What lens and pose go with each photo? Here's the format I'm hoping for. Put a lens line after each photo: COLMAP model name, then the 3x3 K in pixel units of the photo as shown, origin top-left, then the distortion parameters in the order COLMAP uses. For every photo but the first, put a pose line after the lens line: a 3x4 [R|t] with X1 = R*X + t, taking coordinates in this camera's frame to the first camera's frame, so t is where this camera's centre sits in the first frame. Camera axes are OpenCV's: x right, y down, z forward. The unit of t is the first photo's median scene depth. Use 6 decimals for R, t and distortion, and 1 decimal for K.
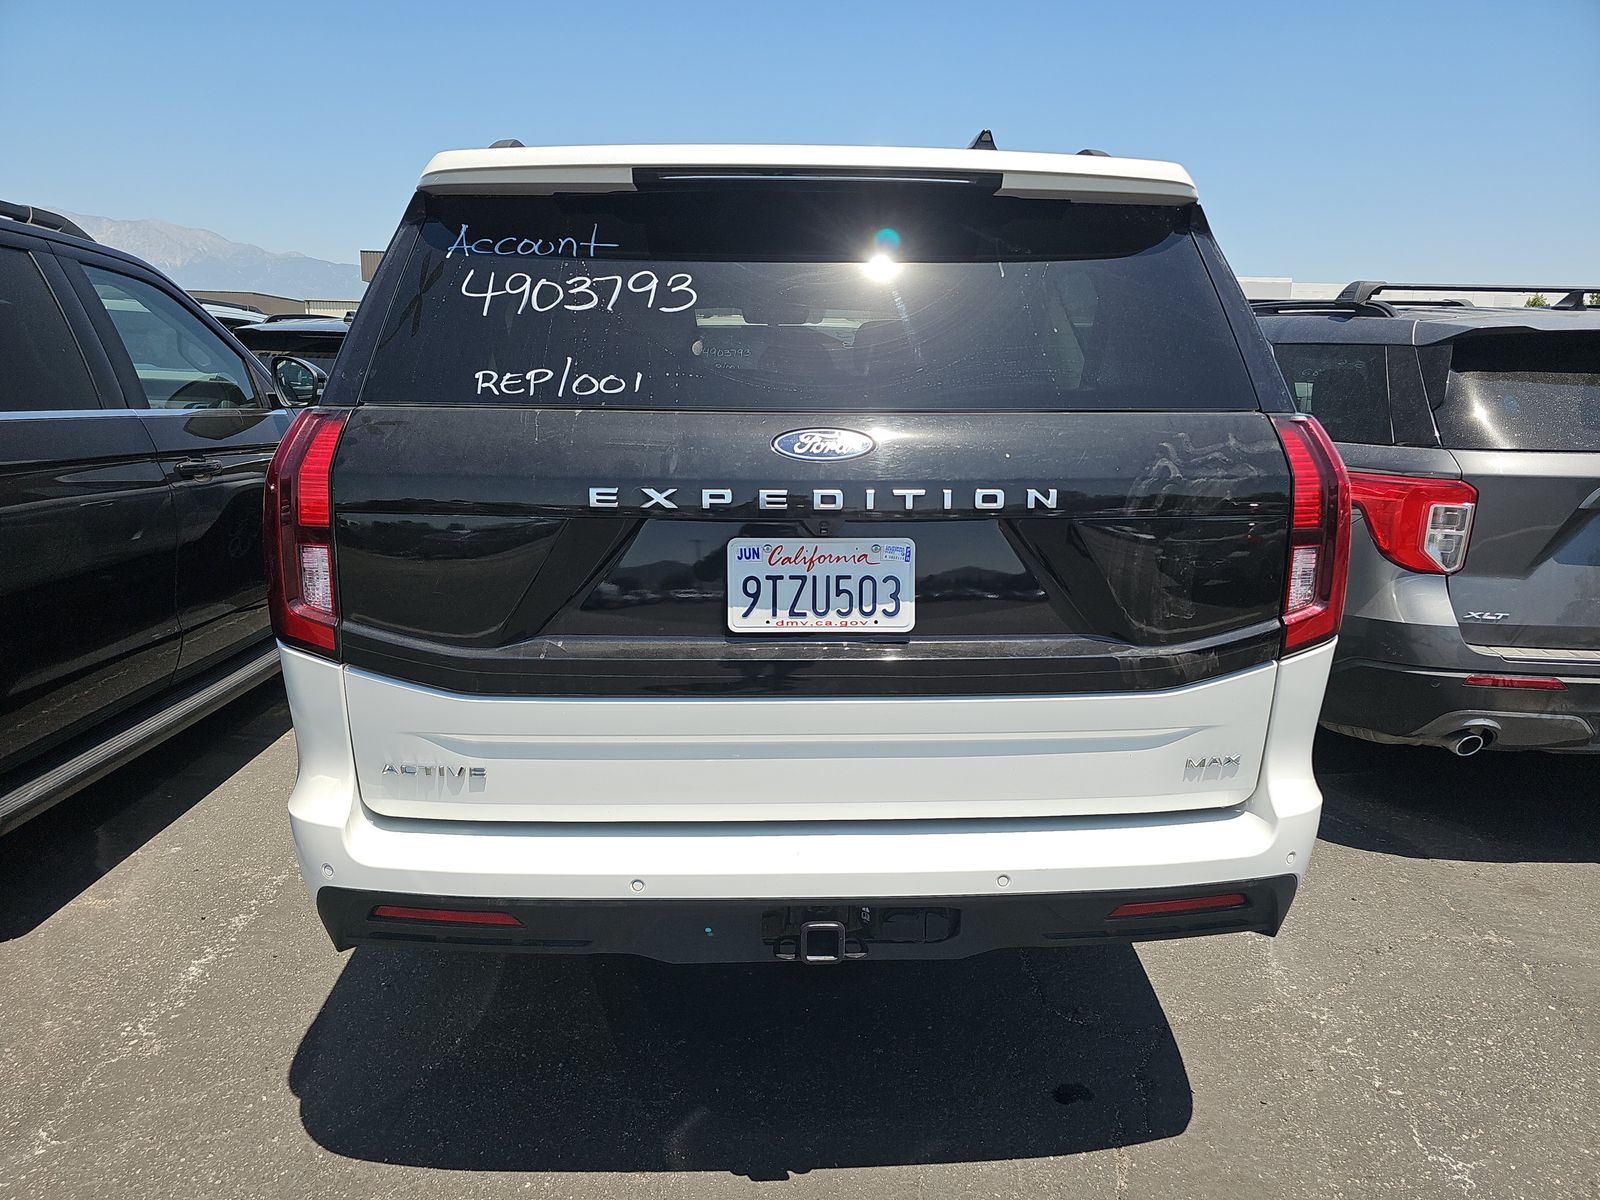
lens RADIAL K [[1070.7, 0, 799.0], [0, 1070.7, 595.4], [0, 0, 1]] dist [0.054207, -0.054064]
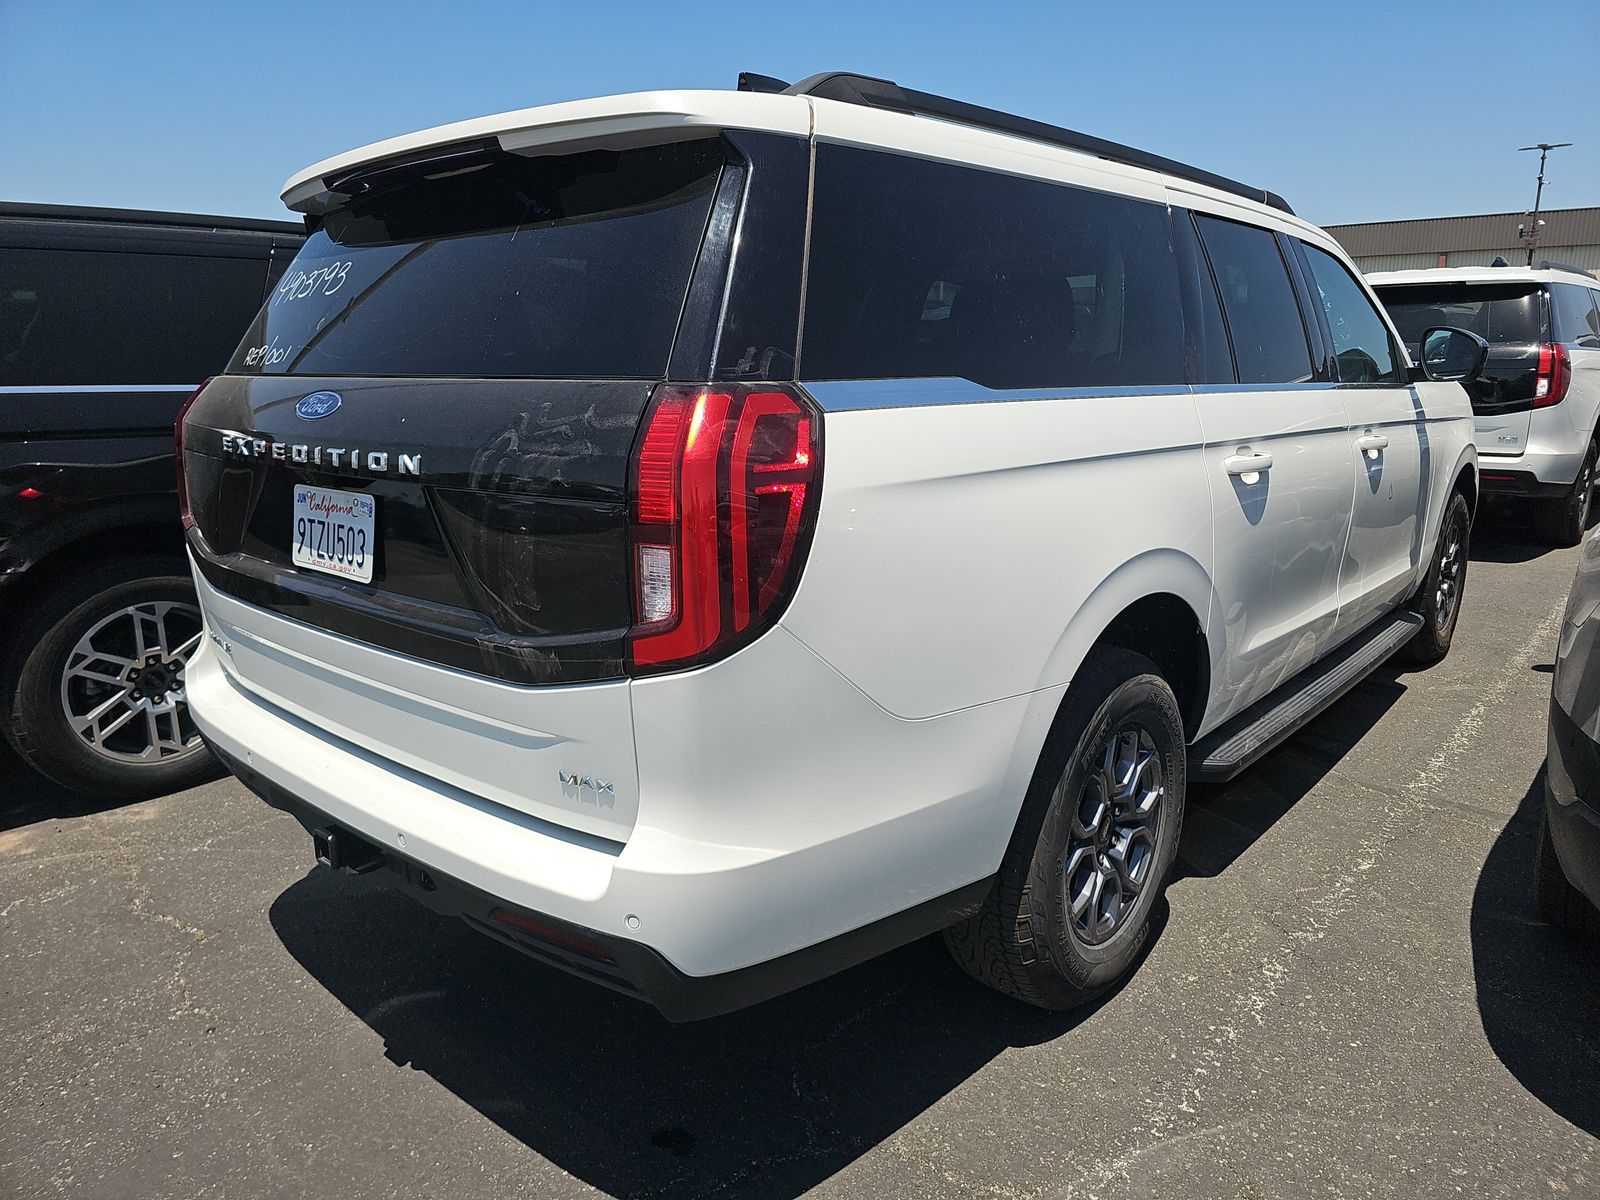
lens RADIAL K [[1129.7, 0, 800.0], [0, 1129.7, 600.0], [0, 0, 1]] dist [-0.001869, -0.000977]
pose [[0.718714, 0.136161, -0.681844, 1.178639], [-0.129502, 0.989693, 0.061131, -0.073768], [0.683139, 0.044365, 0.728939, 0.472641]]
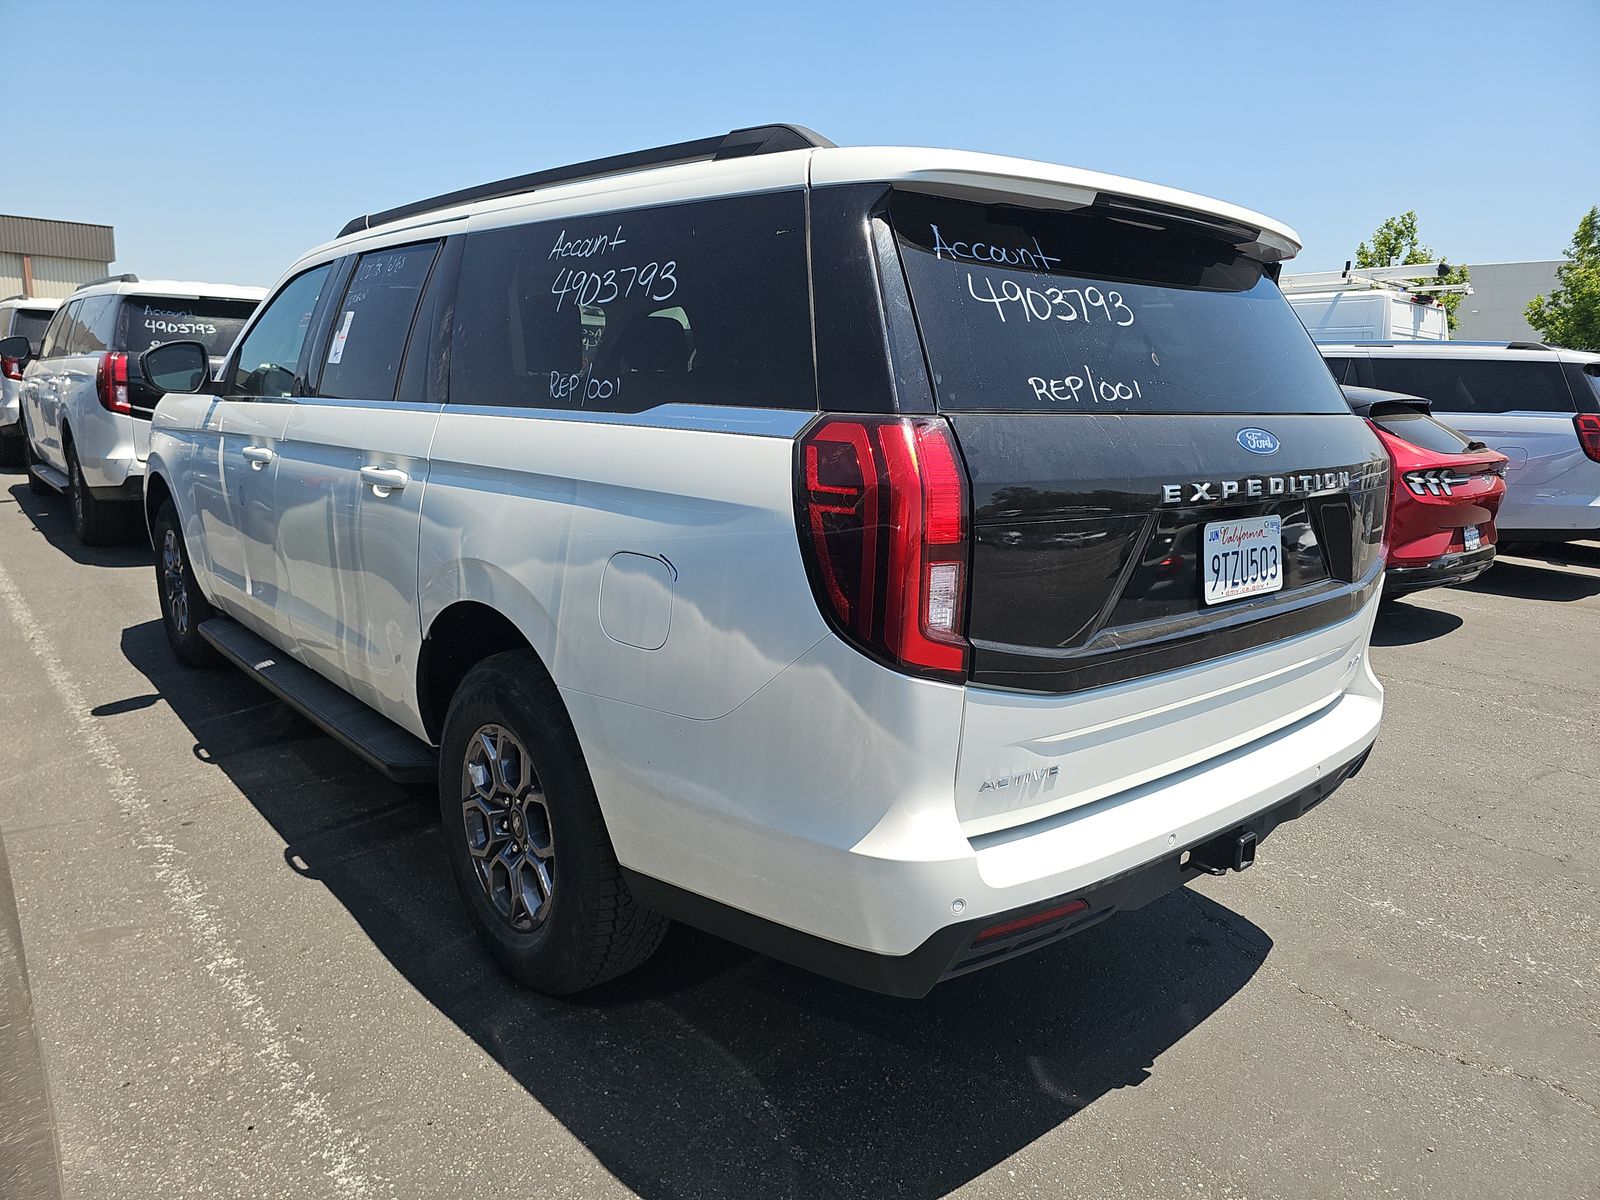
lens RADIAL K [[1058.6, 0, 800.0], [0, 1058.6, 600.0], [0, 0, 1]] dist [0.075082, -0.109414]
pose [[0.783856, -0.110082, 0.611106, -1.108468], [0.106611, 0.993405, 0.042199, -0.066180], [-0.611722, 0.032073, 0.790423, 0.350208]]
